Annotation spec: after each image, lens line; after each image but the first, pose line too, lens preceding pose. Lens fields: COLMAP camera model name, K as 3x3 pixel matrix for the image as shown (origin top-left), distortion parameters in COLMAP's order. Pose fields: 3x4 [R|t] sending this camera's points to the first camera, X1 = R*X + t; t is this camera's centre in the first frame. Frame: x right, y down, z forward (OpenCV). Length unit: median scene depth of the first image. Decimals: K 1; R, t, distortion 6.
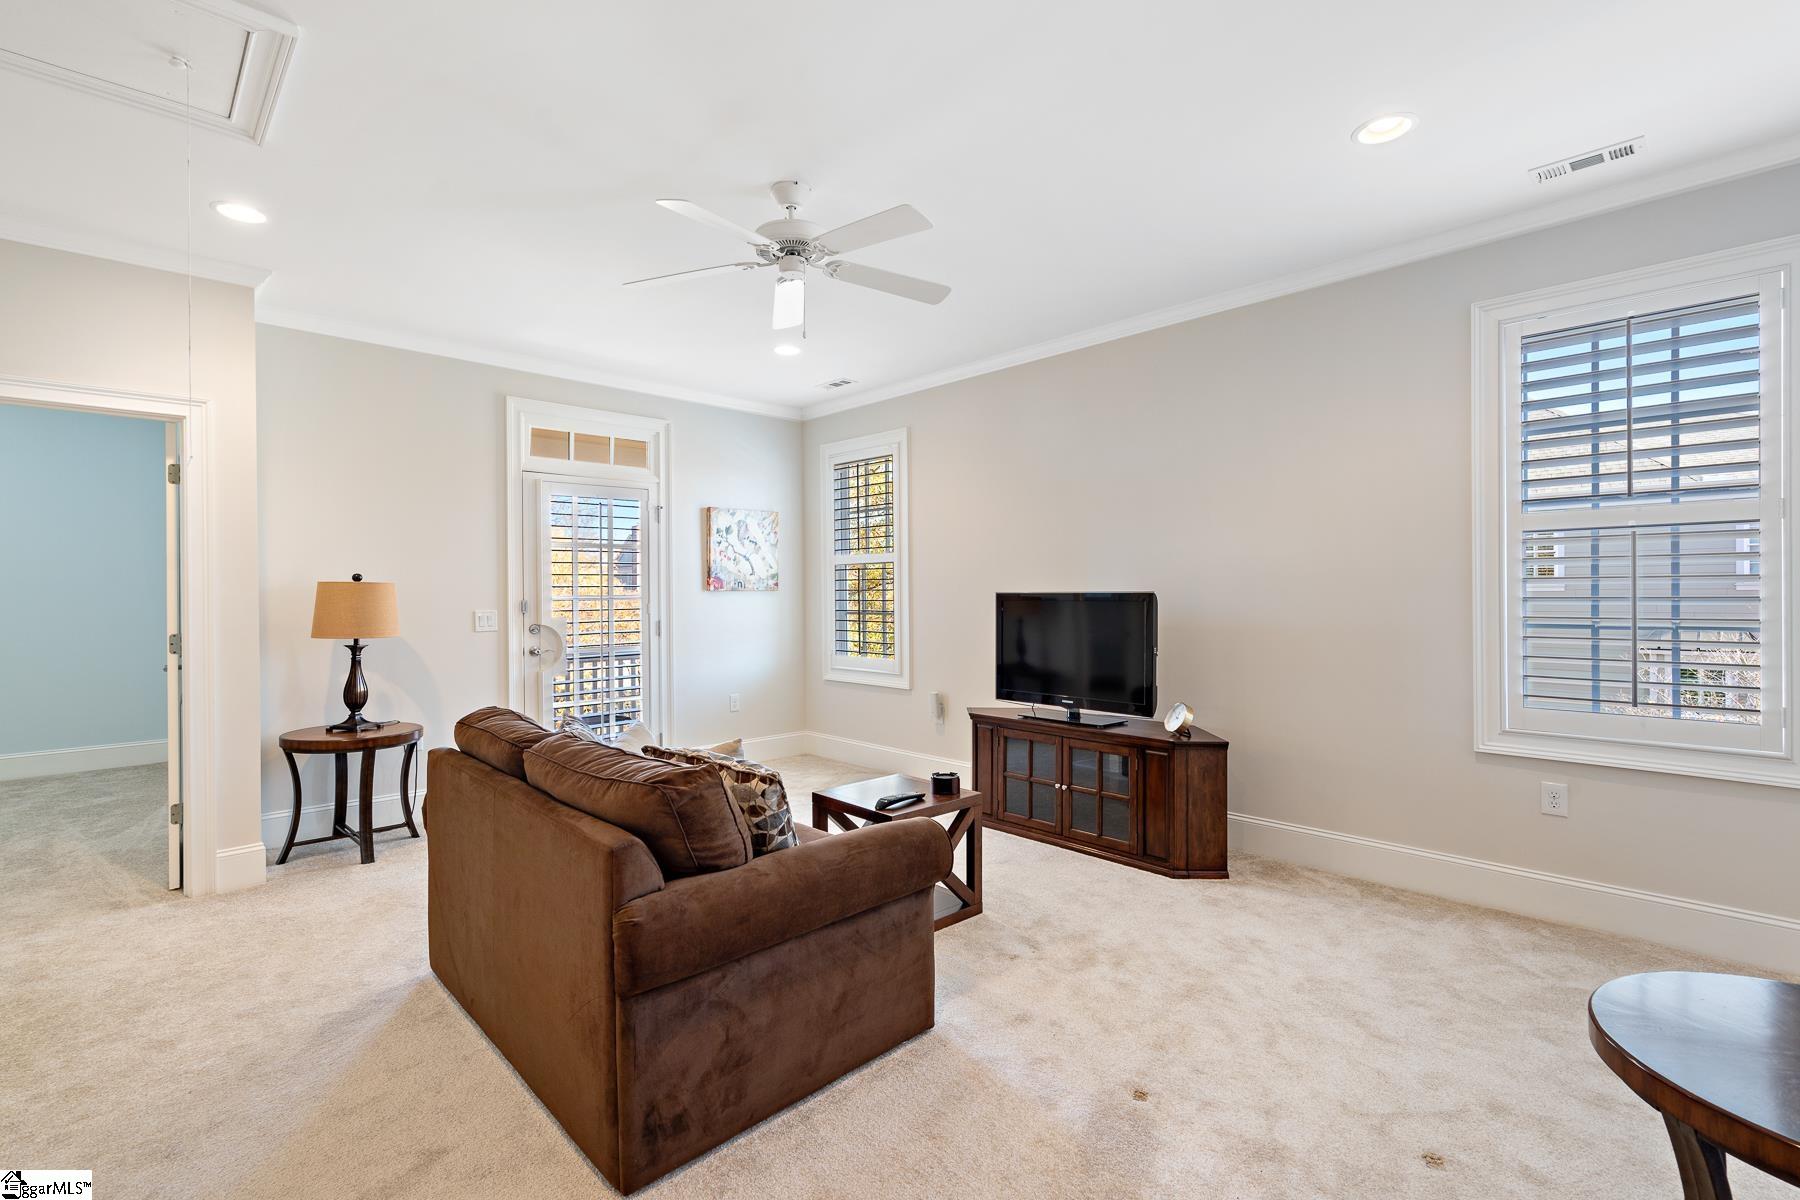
lens RADIAL K [[819.8, 0, 894.7], [0, 819.8, 595.2], [0, 0, 1]] dist [-0.000663, -0.000092]
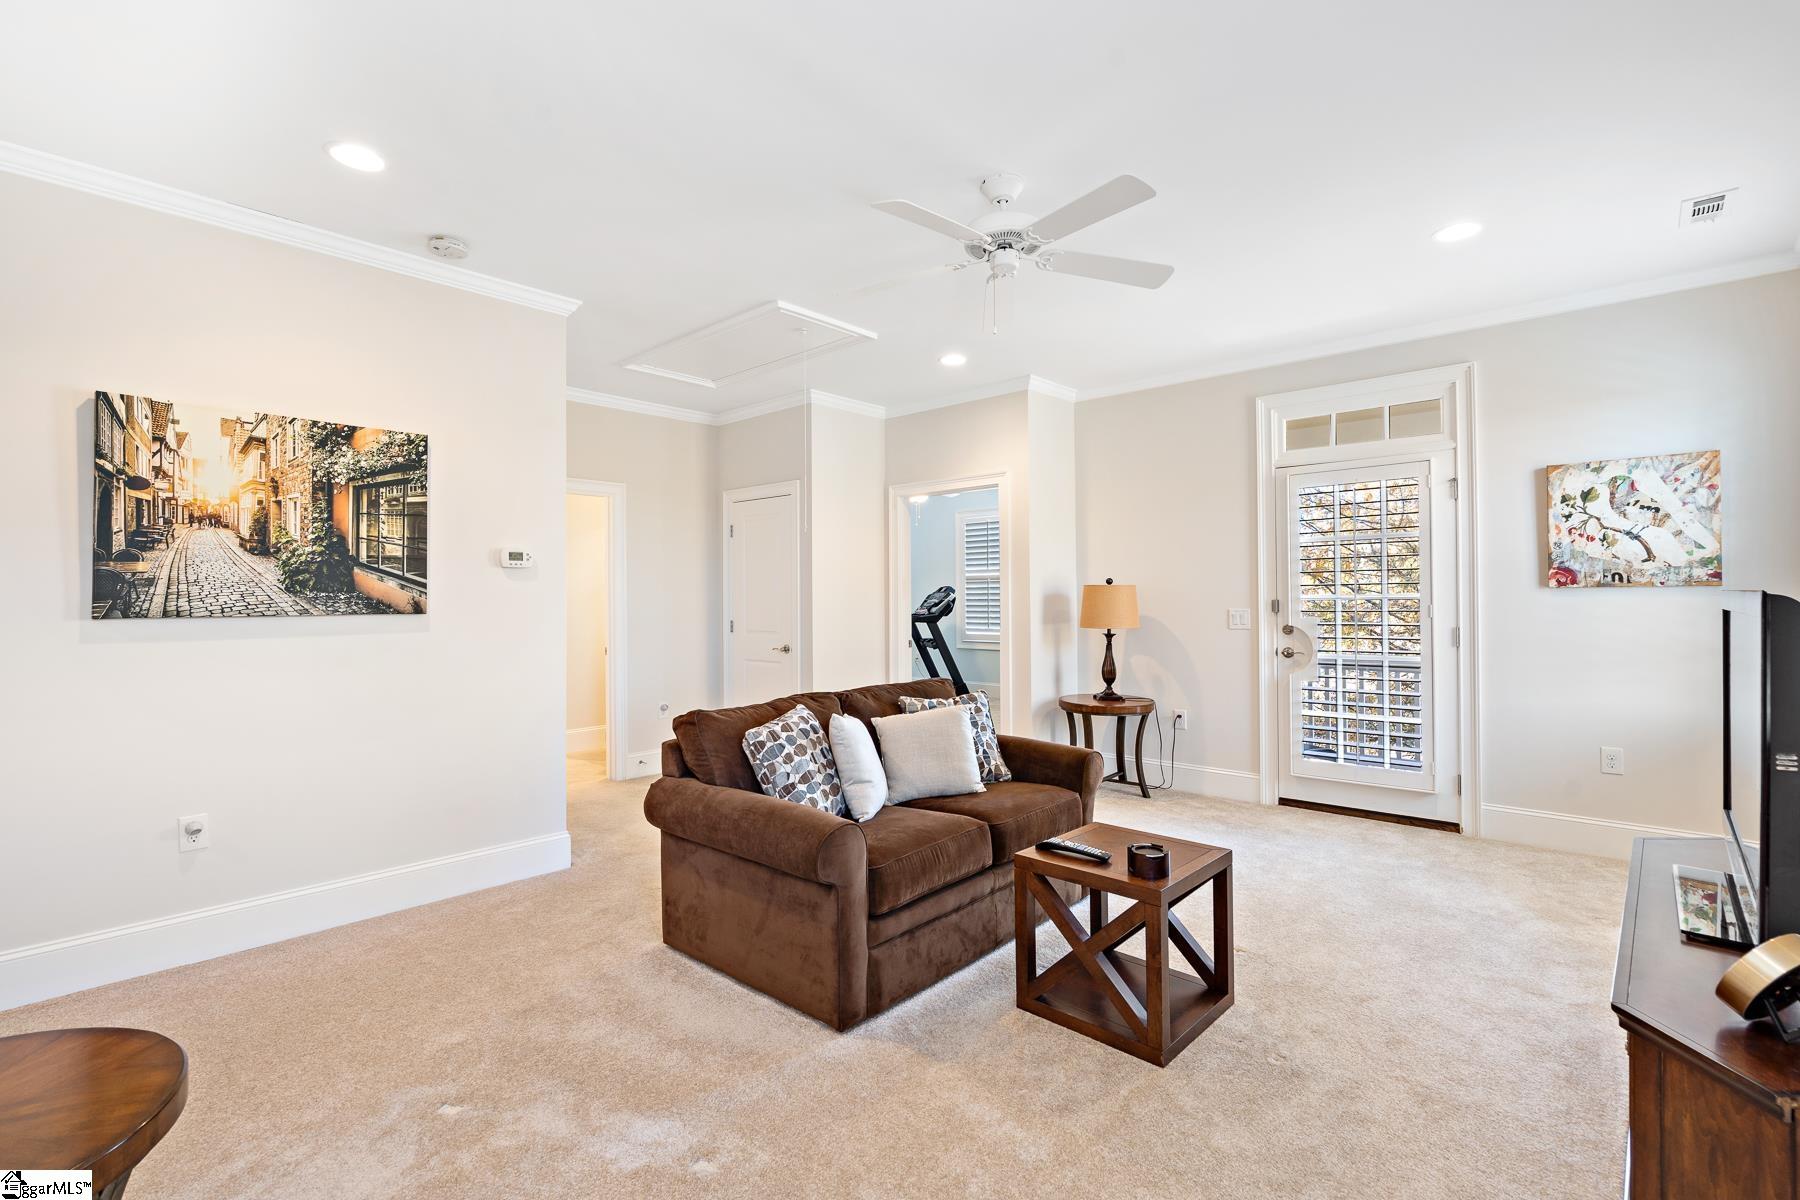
lens RADIAL K [[819.8, 0, 894.7], [0, 819.8, 595.2], [0, 0, 1]] dist [-0.000663, -0.000092]
pose [[0.065449, 0.003257, -0.997851, 0.444613], [0.003611, 0.999987, 0.003501, -0.003548], [0.997849, -0.003833, 0.065436, 0.426435]]
